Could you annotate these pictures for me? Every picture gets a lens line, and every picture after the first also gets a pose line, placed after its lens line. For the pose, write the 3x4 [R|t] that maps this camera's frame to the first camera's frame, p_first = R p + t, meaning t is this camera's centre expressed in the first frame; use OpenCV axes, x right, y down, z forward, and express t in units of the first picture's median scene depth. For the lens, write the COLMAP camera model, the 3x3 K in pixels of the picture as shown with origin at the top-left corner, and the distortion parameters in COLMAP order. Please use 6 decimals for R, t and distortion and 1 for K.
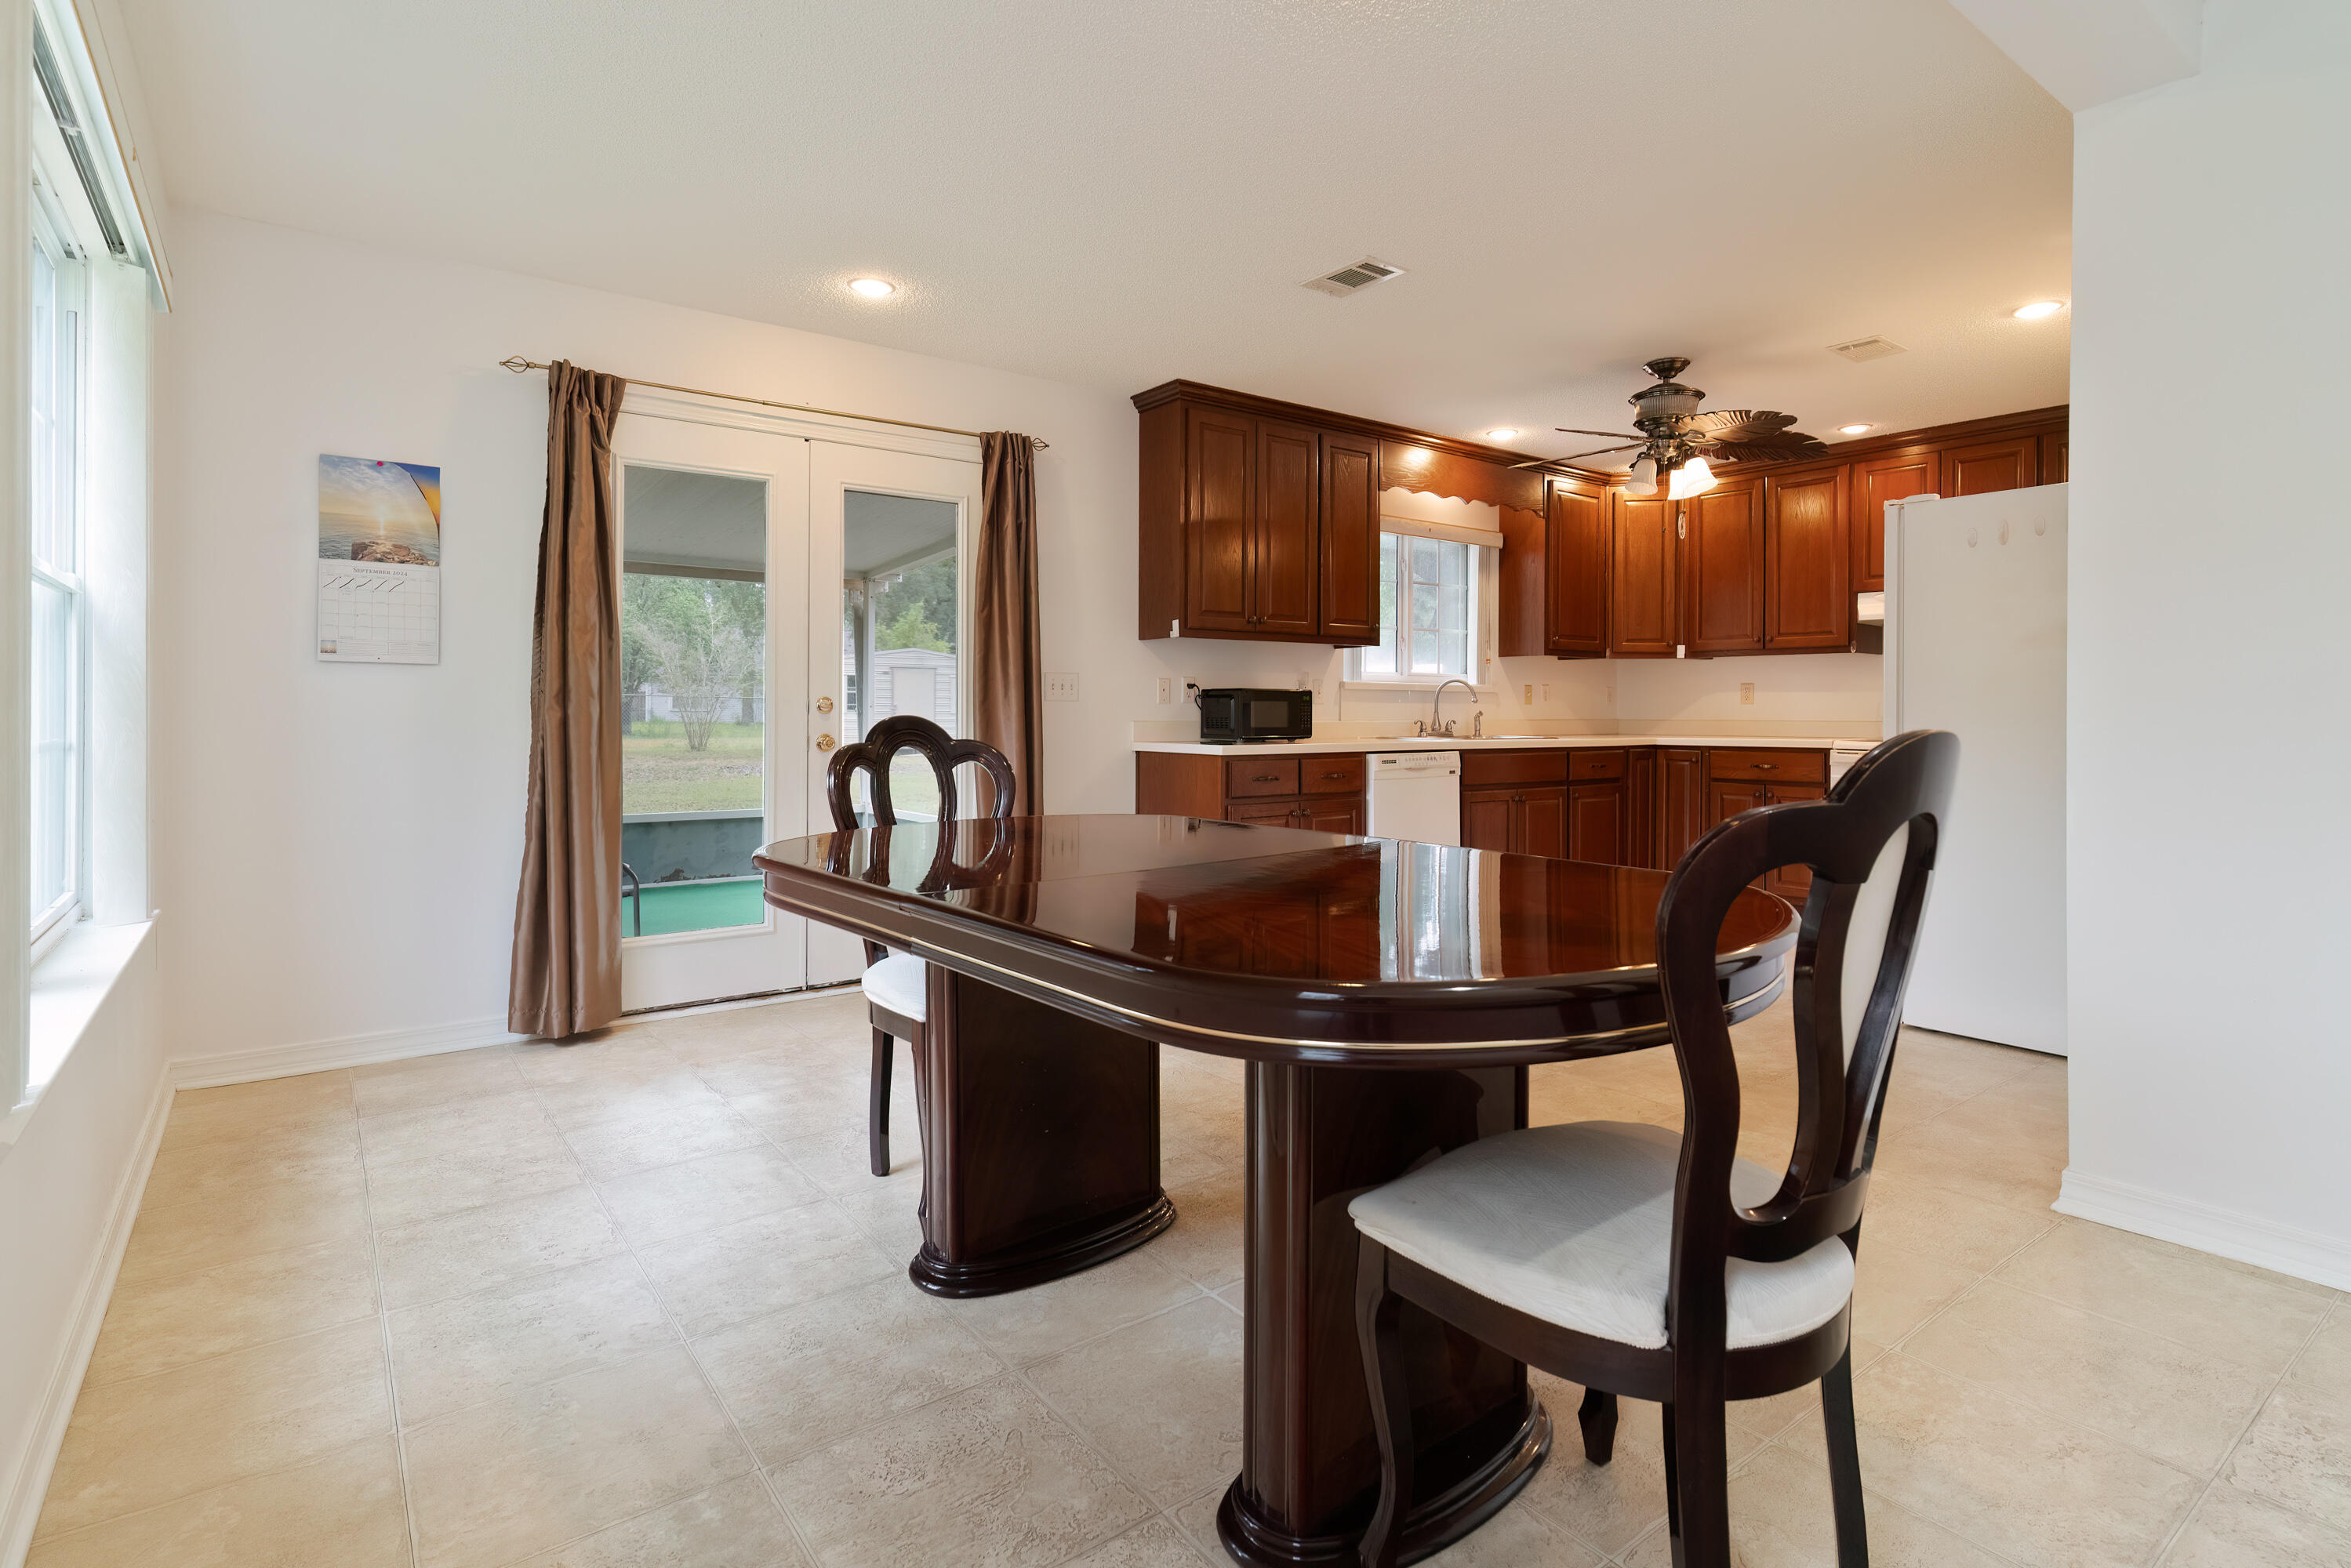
lens RADIAL K [[1157.7, 0, 1174.8], [0, 1157.7, 711.5], [0, 0, 1]] dist [0.003056, 0.000976]
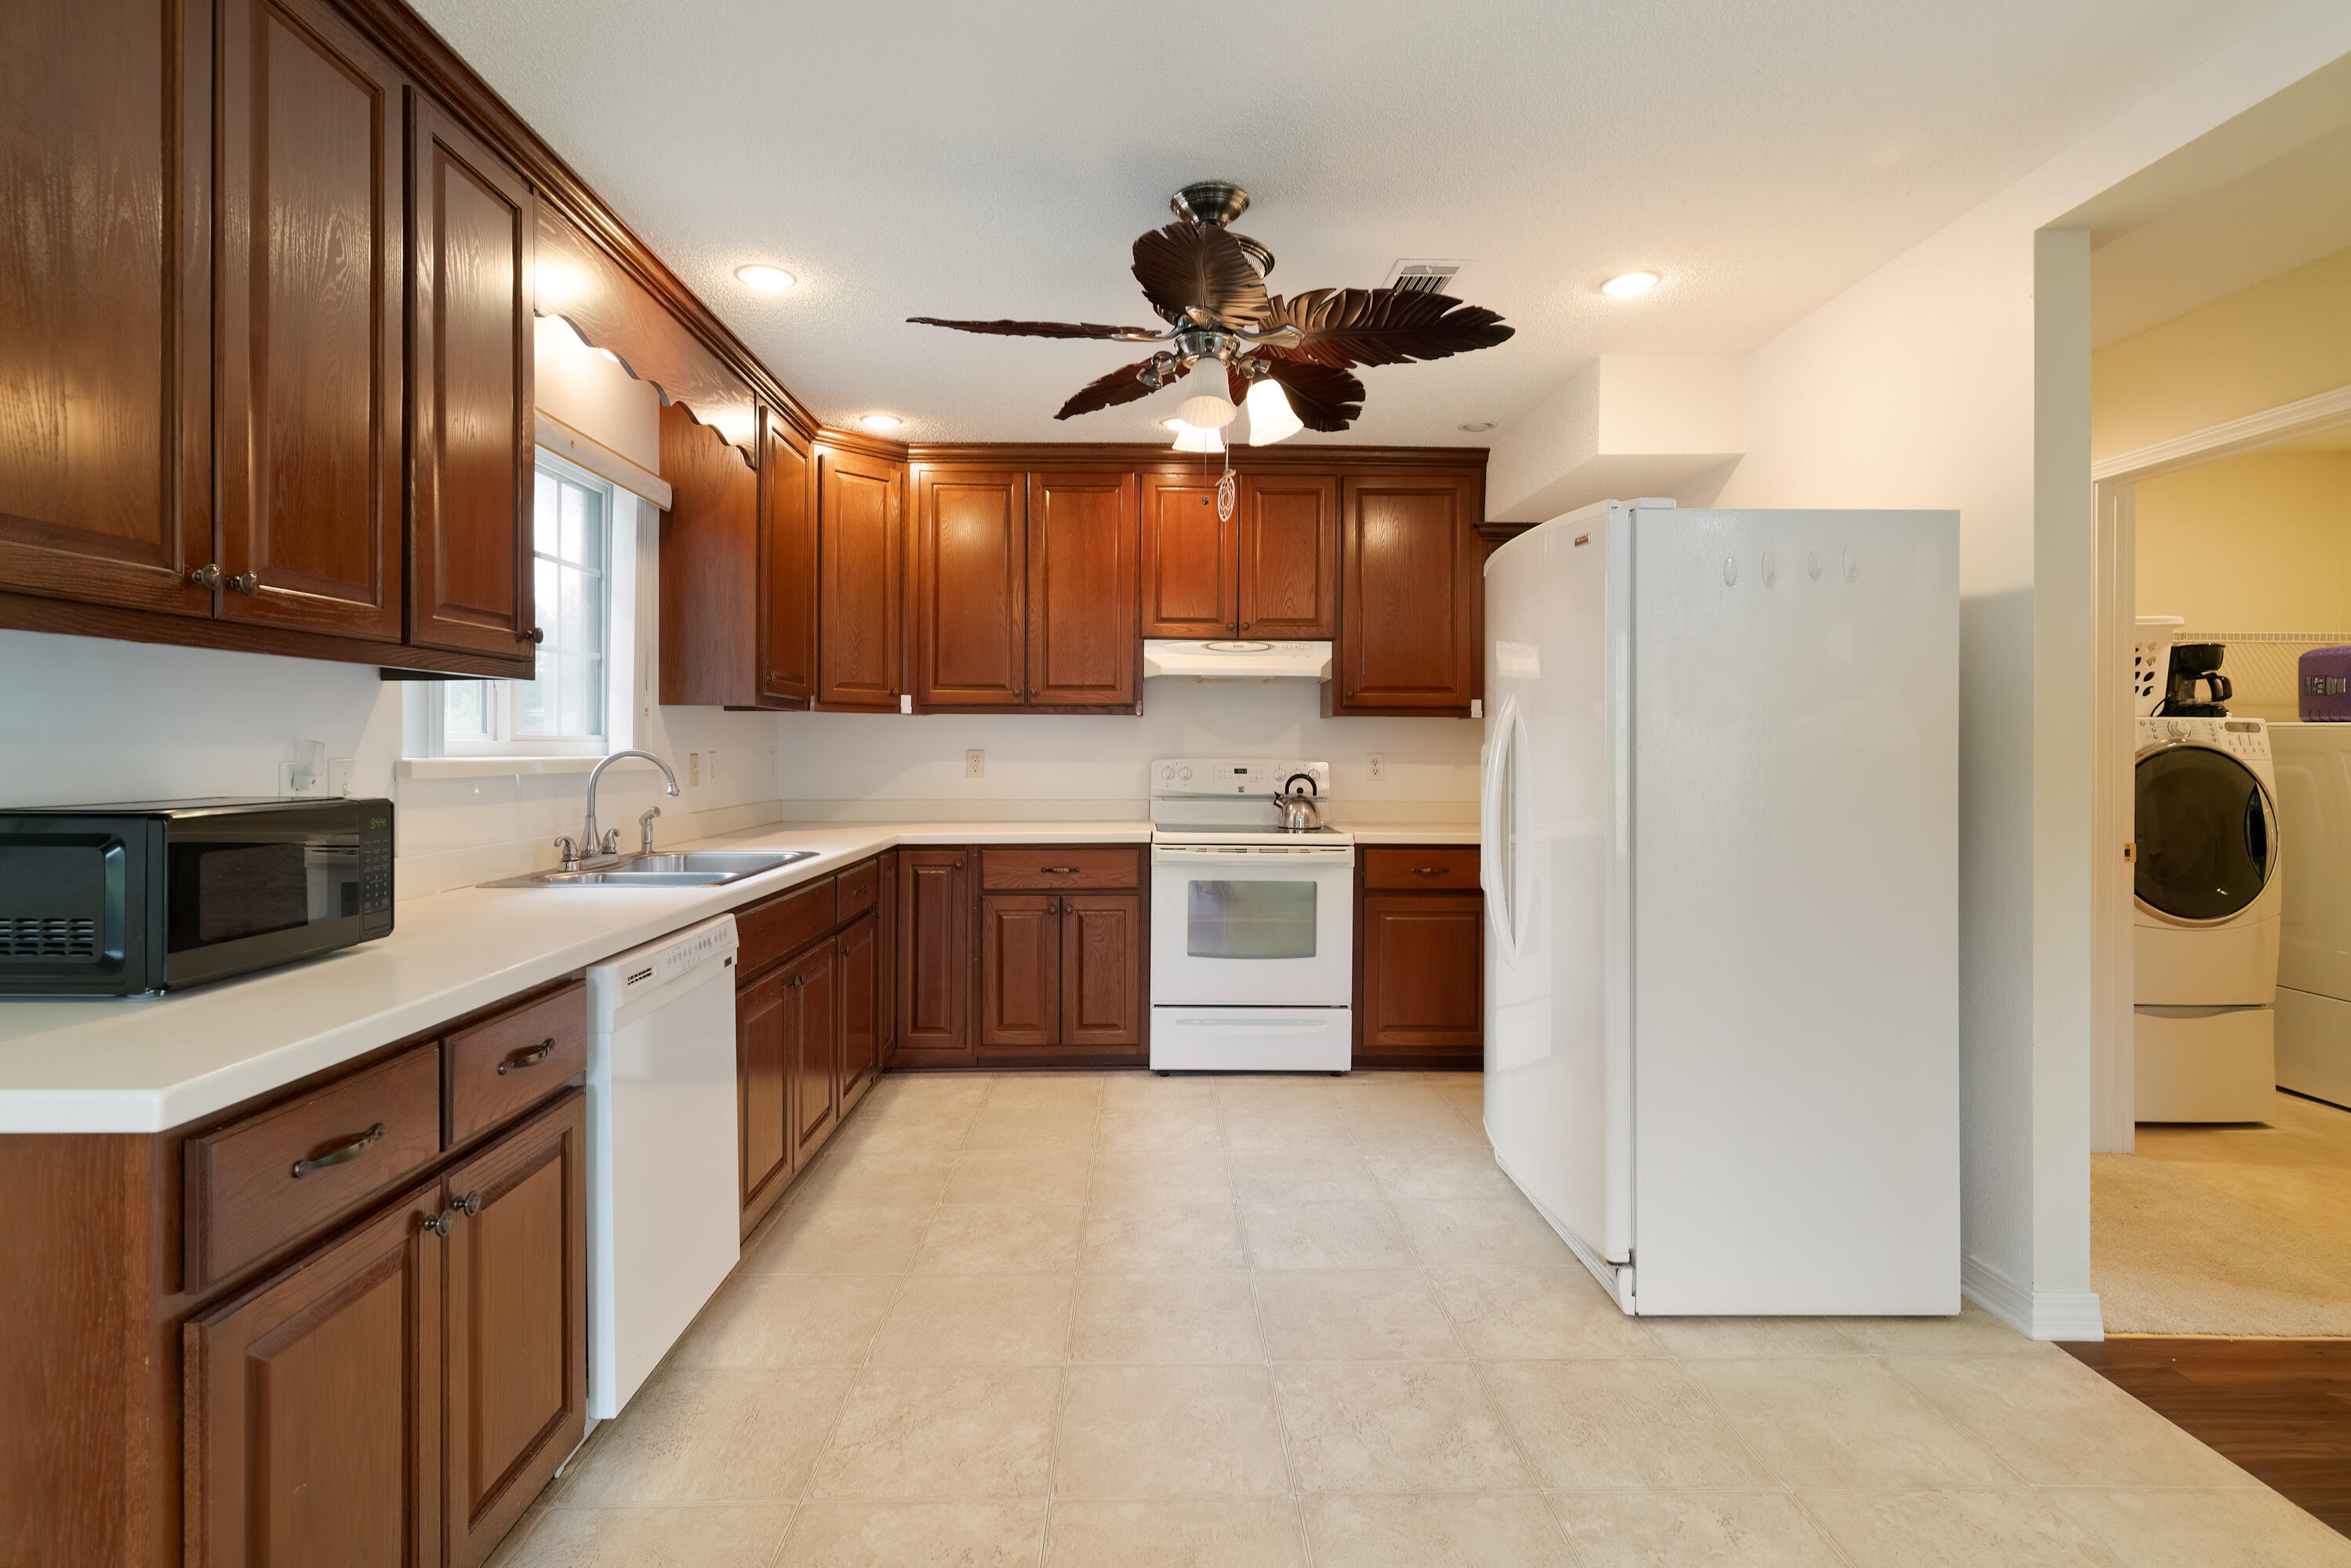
lens RADIAL K [[1116.2, 0, 1166.5], [0, 1116.2, 763.7], [0, 0, 1]] dist [0.001480, -0.000243]
pose [[0.582171, -0.014784, 0.812932, -0.016797], [0.000770, 0.999844, 0.017632, -0.029968], [-0.813066, -0.009639, 0.582092, 0.523098]]
